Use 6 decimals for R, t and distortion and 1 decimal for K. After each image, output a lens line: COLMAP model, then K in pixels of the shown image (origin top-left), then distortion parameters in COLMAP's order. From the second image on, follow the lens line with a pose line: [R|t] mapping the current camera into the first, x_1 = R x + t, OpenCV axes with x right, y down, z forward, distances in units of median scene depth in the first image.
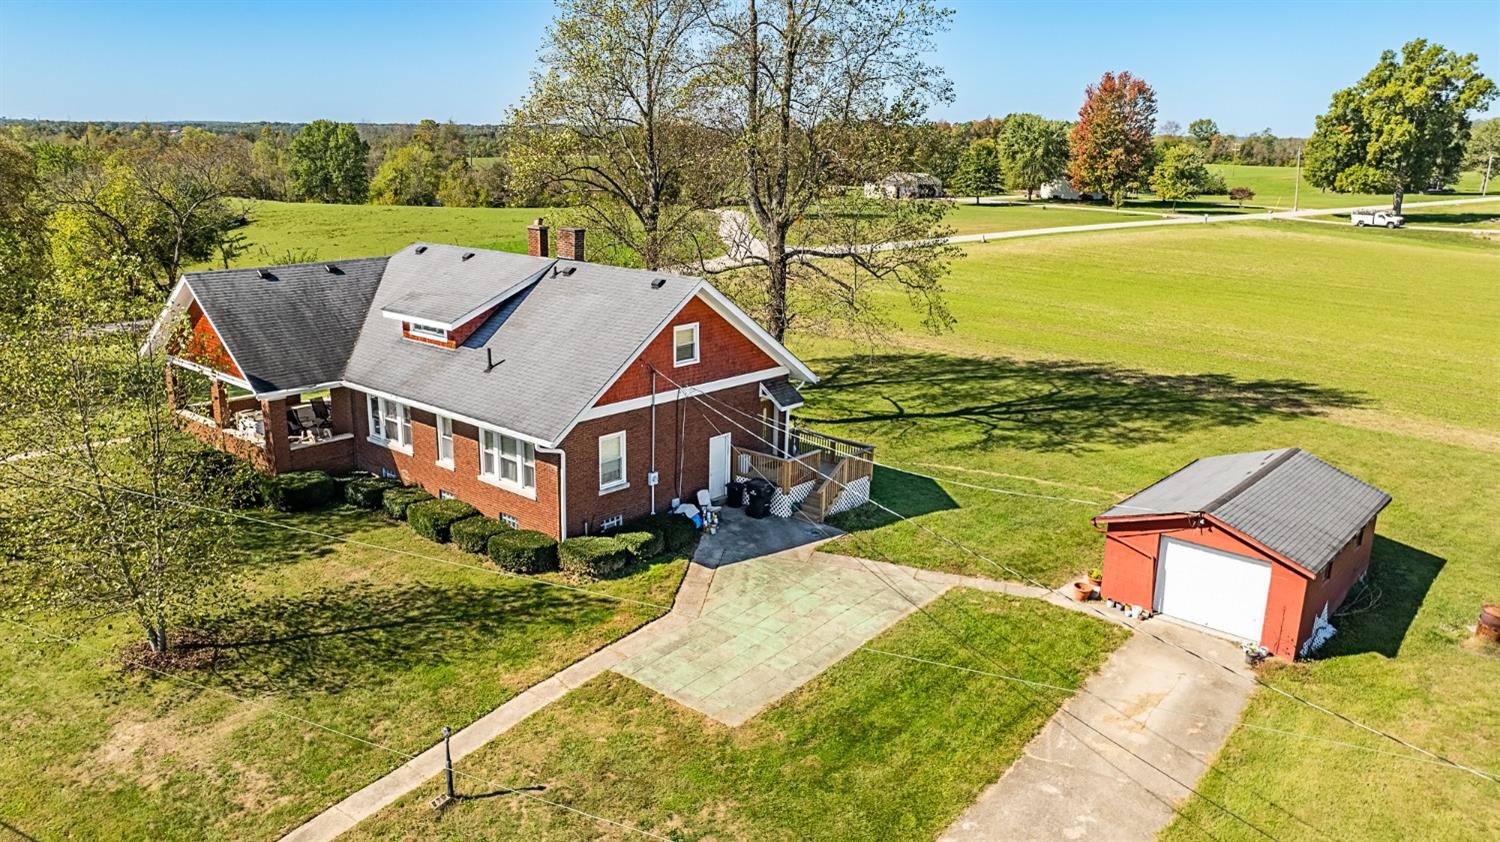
lens RADIAL K [[1091.8, 0, 753.0], [0, 1091.8, 411.9], [0, 0, 1]] dist [-0.040271, 0.042902]
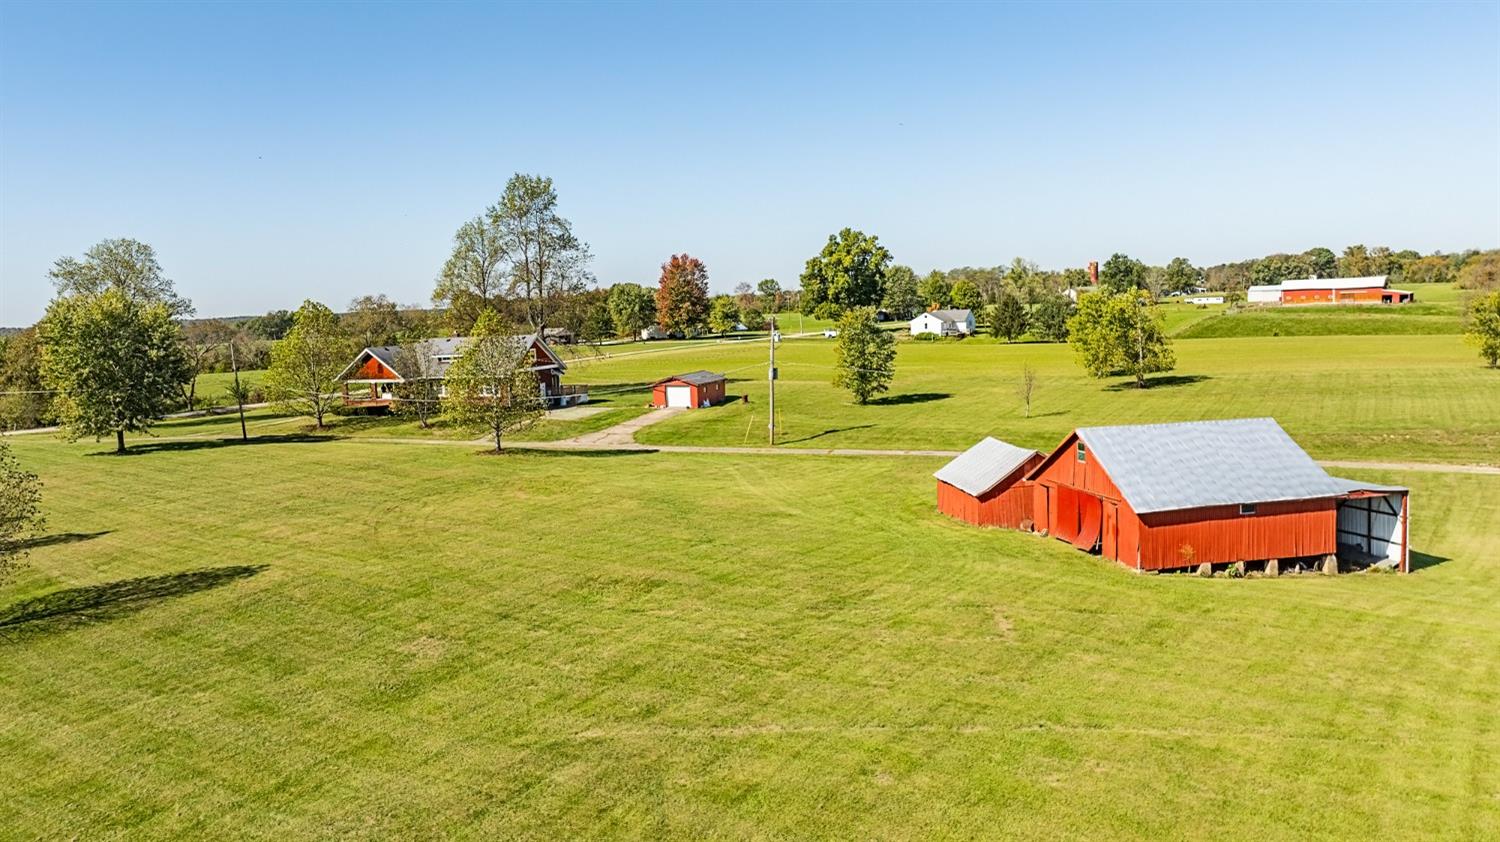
lens RADIAL K [[1057.4, 0, 750.0], [0, 1057.4, 421.0], [0, 0, 1]] dist [-0.064026, 0.089393]
pose [[0.937409, -0.097941, 0.334173, -0.576844], [0.144145, 0.982694, -0.116336, 0.661430], [-0.316996, 0.157223, 0.935305, -2.426414]]
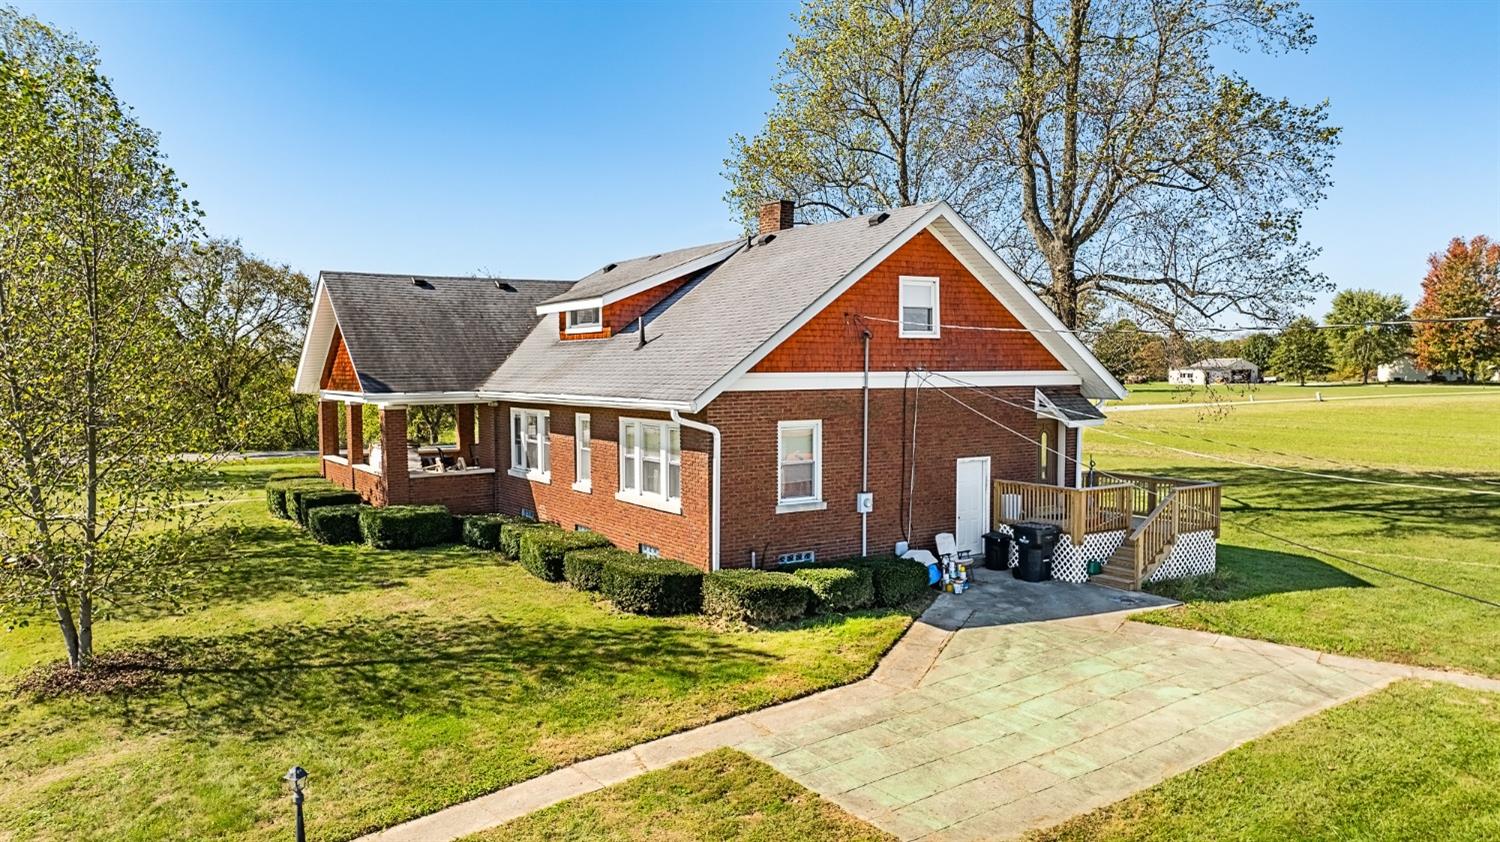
lens RADIAL K [[1057.4, 0, 750.0], [0, 1057.4, 421.0], [0, 0, 1]] dist [-0.064026, 0.089393]
pose [[0.961914, -0.009481, -0.273188, 0.015856], [-0.044088, 0.980933, -0.189280, 0.139496], [0.269774, 0.194116, 0.943155, 0.381471]]
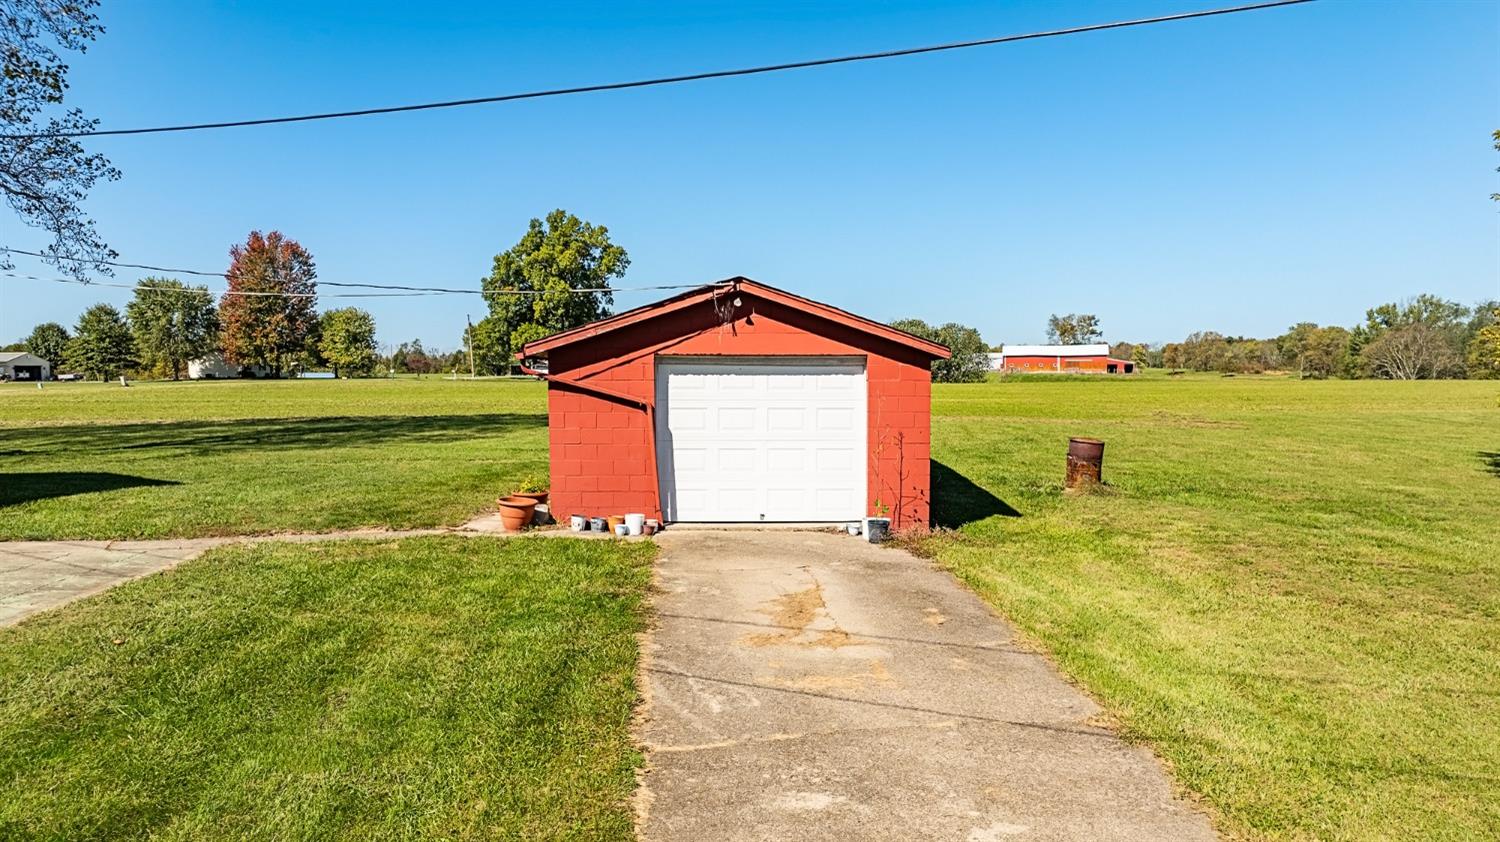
lens RADIAL K [[1121.6, 0, 804.5], [0, 1121.6, 453.1], [0, 0, 1]] dist [-0.039042, 0.031535]
pose [[0.718437, -0.076659, 0.691355, 0.054503], [0.191390, 0.977331, -0.090519, 0.193811], [-0.668743, 0.197351, 0.716823, 0.525334]]
